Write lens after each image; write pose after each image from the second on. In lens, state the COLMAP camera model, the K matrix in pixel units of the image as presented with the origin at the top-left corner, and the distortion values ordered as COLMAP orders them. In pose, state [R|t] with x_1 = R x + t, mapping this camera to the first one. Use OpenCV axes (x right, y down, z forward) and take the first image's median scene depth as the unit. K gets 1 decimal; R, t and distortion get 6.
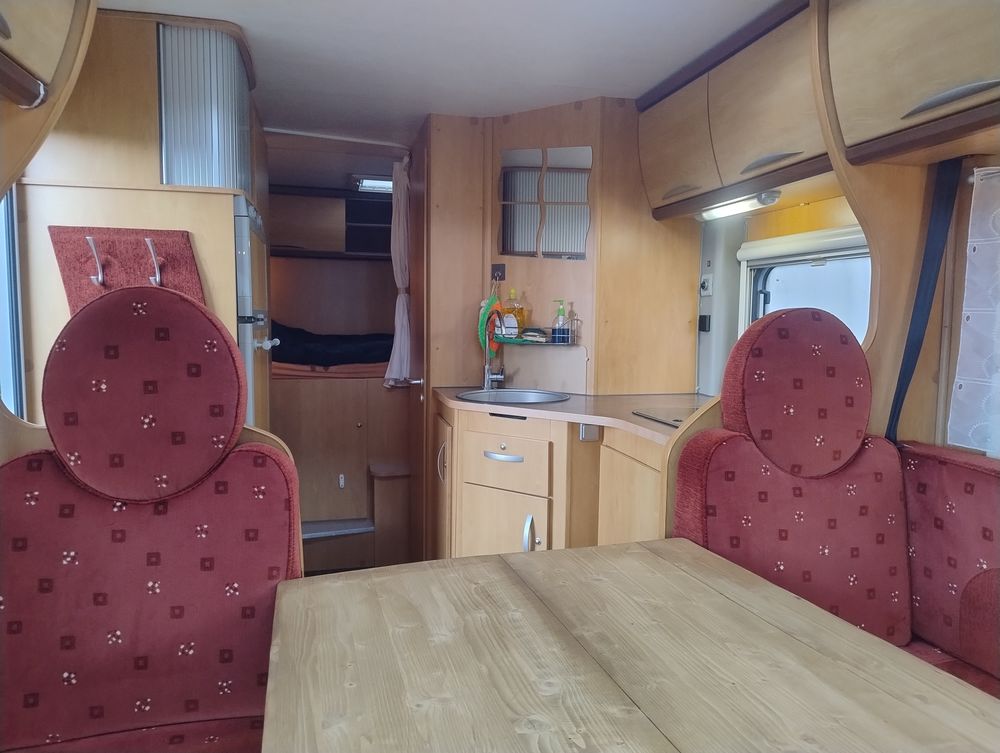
lens RADIAL K [[683.1, 0, 500.0], [0, 683.1, 376.5], [0, 0, 1]] dist [0.005413, -0.001388]
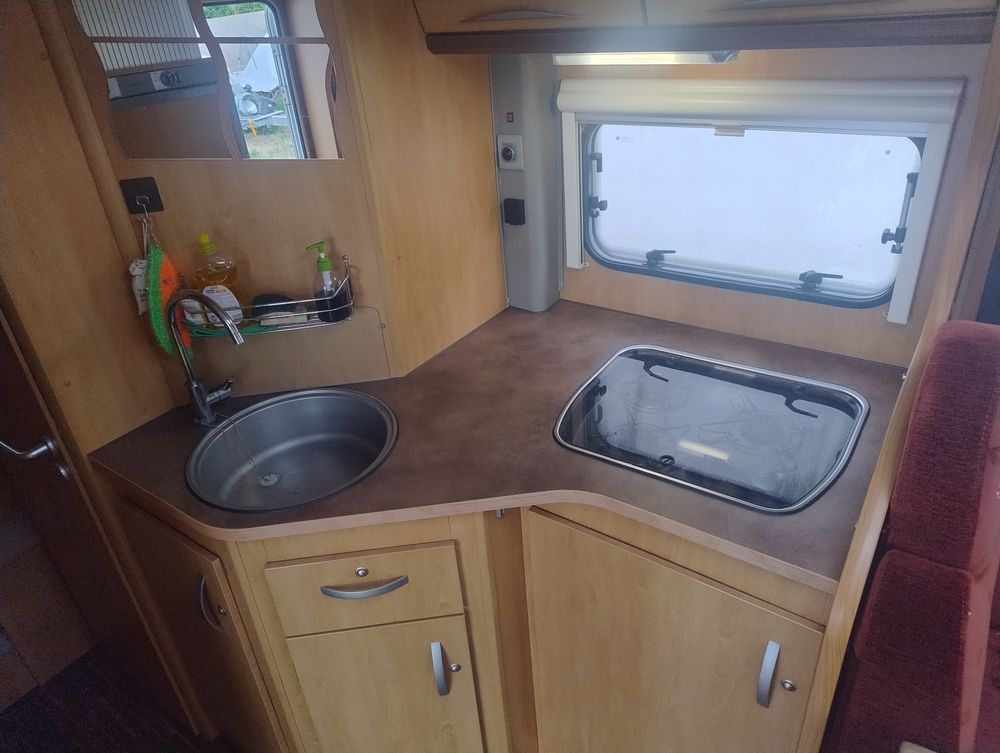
lens RADIAL K [[683.1, 0, 500.0], [0, 683.1, 376.5], [0, 0, 1]] dist [0.005413, -0.001388]
pose [[0.752451, -0.385241, 0.534235, -0.128005], [0.136685, 0.884783, 0.445508, -0.237267], [-0.644309, -0.262201, 0.718412, 0.499632]]
